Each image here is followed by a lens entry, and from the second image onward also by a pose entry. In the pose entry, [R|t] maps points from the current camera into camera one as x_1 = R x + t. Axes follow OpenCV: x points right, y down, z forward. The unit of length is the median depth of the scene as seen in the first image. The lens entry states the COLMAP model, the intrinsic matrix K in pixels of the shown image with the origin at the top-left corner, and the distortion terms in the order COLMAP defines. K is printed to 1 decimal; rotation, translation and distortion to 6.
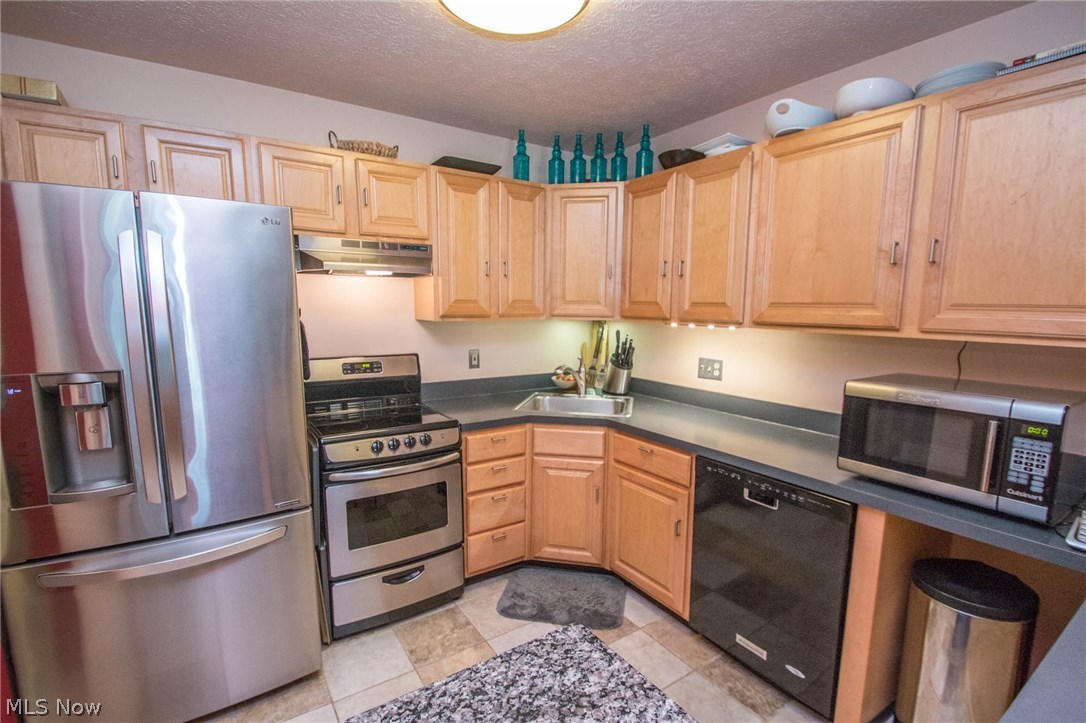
lens RADIAL K [[501.0, 0, 546.3], [0, 501.0, 378.0], [0, 0, 1]] dist [0.004352, -0.010568]
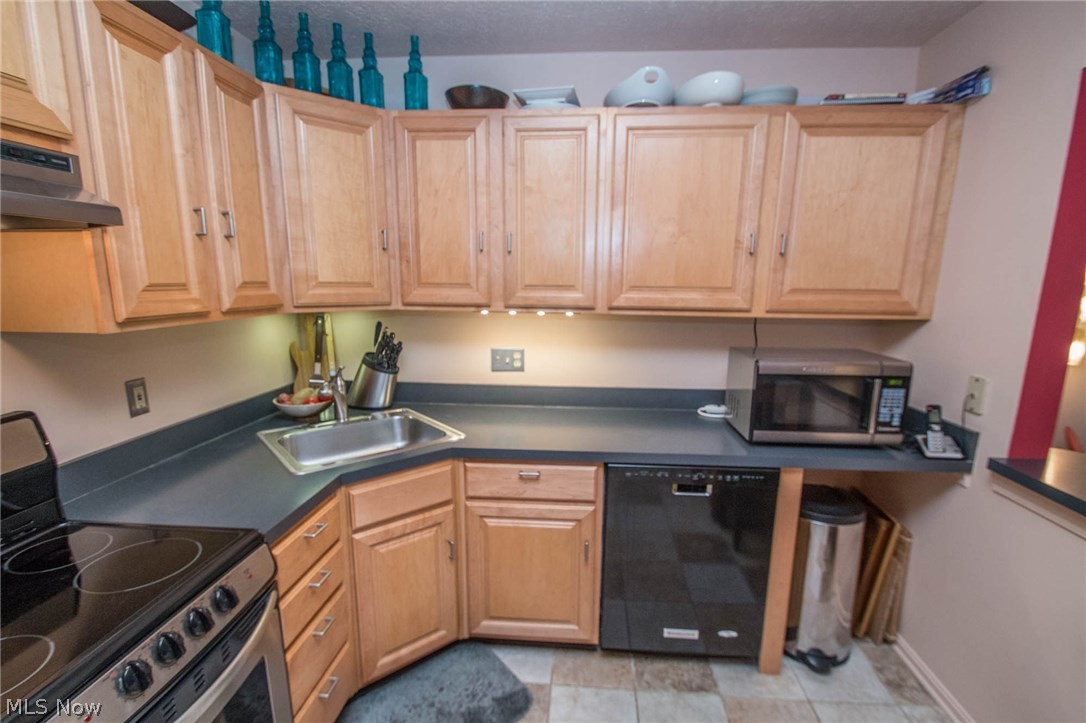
lens RADIAL K [[501.0, 0, 550.9], [0, 501.0, 381.0], [0, 0, 1]] dist [0.004352, -0.010568]
pose [[0.617497, -0.159499, 0.770232, -0.346343], [0.111998, 0.987077, 0.114613, -0.083713], [-0.778559, 0.015491, 0.627381, 0.442069]]
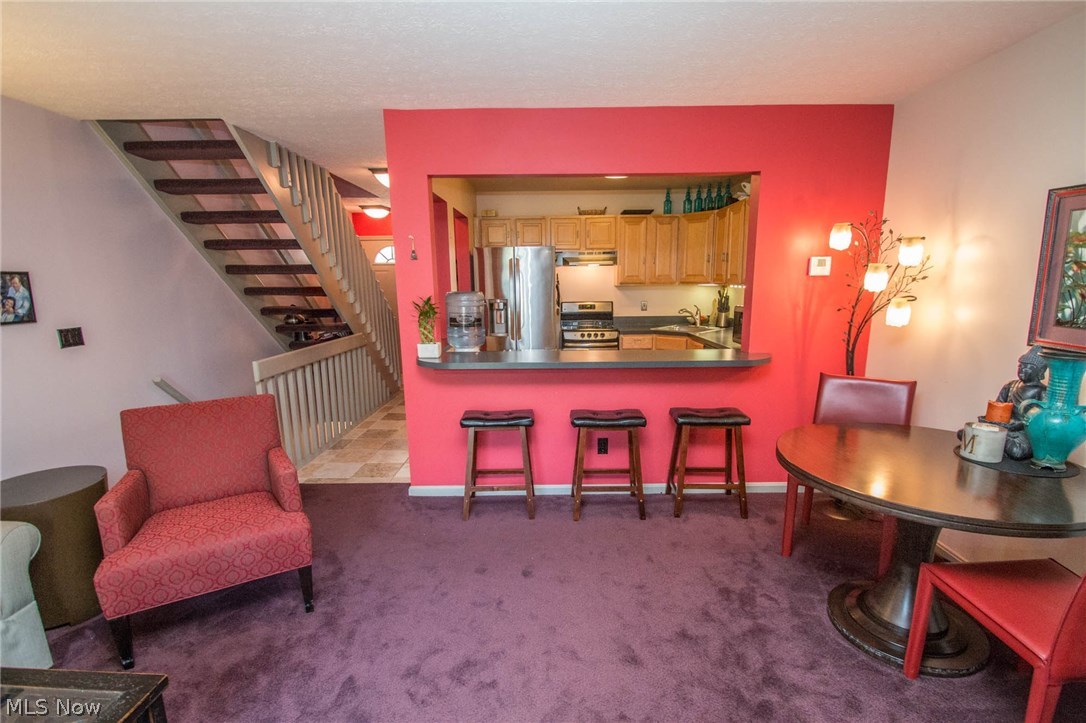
lens RADIAL K [[501.0, 0, 552.3], [0, 501.0, 381.2], [0, 0, 1]] dist [0.004352, -0.010568]
pose [[0.836312, 0.091472, -0.540570, 0.806644], [-0.061925, 0.995434, 0.072638, 0.169351], [0.544746, -0.027273, 0.838158, -1.058692]]
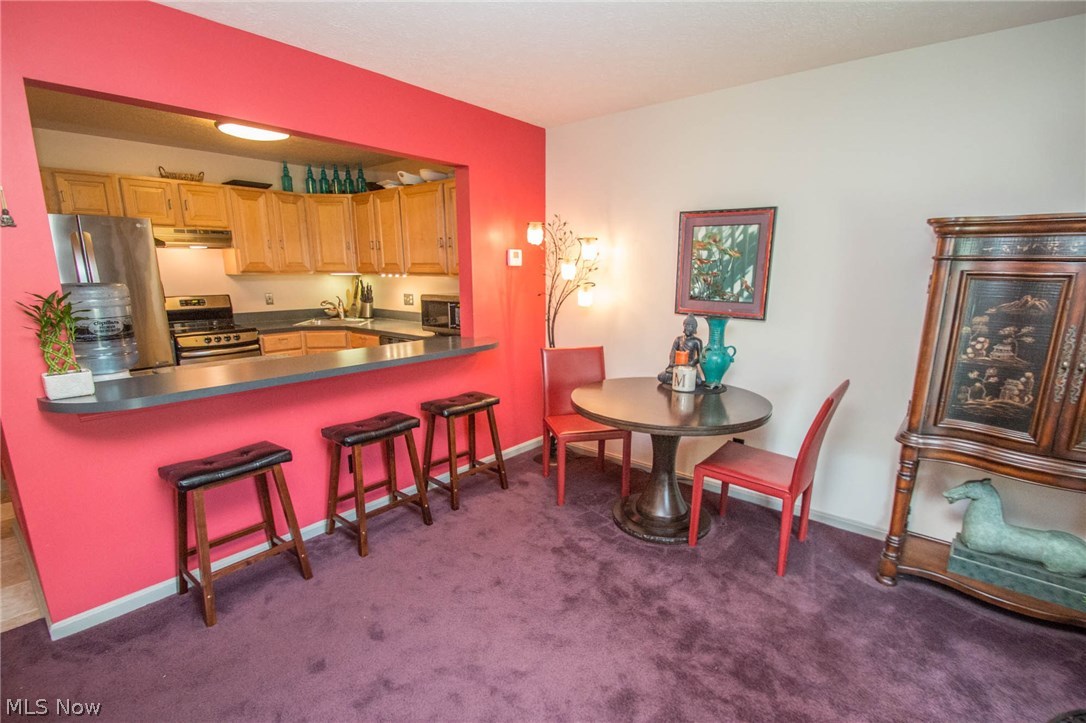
lens RADIAL K [[501.0, 0, 553.5], [0, 501.0, 380.2], [0, 0, 1]] dist [0.004352, -0.010568]
pose [[0.954711, -0.070431, 0.289079, 0.316232], [0.048080, 0.995329, 0.083713, 0.169656], [-0.293625, -0.066023, 0.953638, -1.075818]]
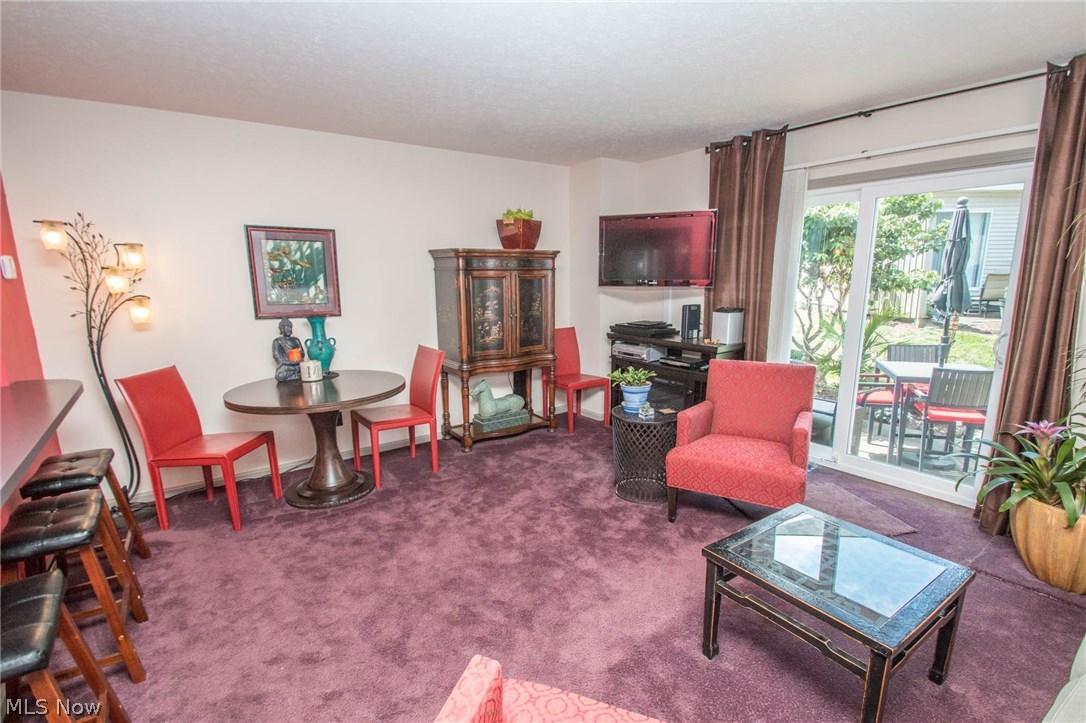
lens RADIAL K [[501.0, 0, 537.4], [0, 501.0, 372.3], [0, 0, 1]] dist [0.004352, -0.010568]
pose [[-0.035739, -0.207045, 0.977678, -0.425227], [0.152309, 0.965746, 0.210085, 0.088700], [-0.987686, 0.156418, -0.002980, -0.650147]]
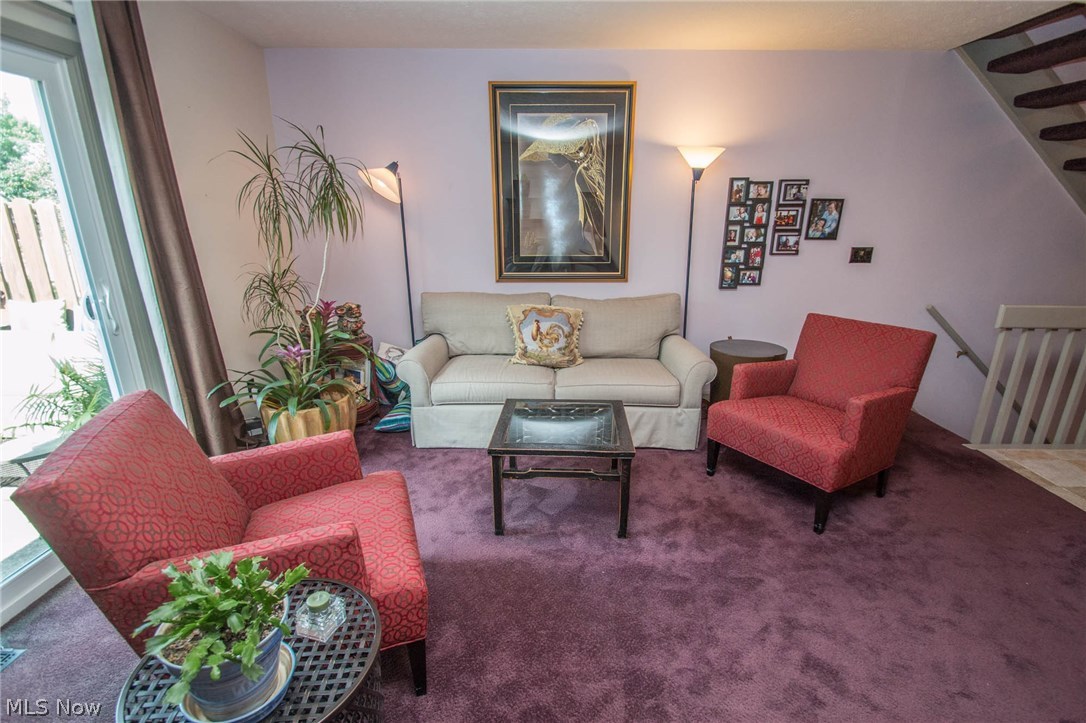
lens RADIAL K [[501.0, 0, 550.8], [0, 501.0, 382.0], [0, 0, 1]] dist [0.004352, -0.010568]
pose [[-0.560012, 0.247771, -0.790567, 0.942217], [-0.125981, 0.917668, 0.376847, 0.125095], [0.818850, 0.310635, -0.482691, -0.596440]]
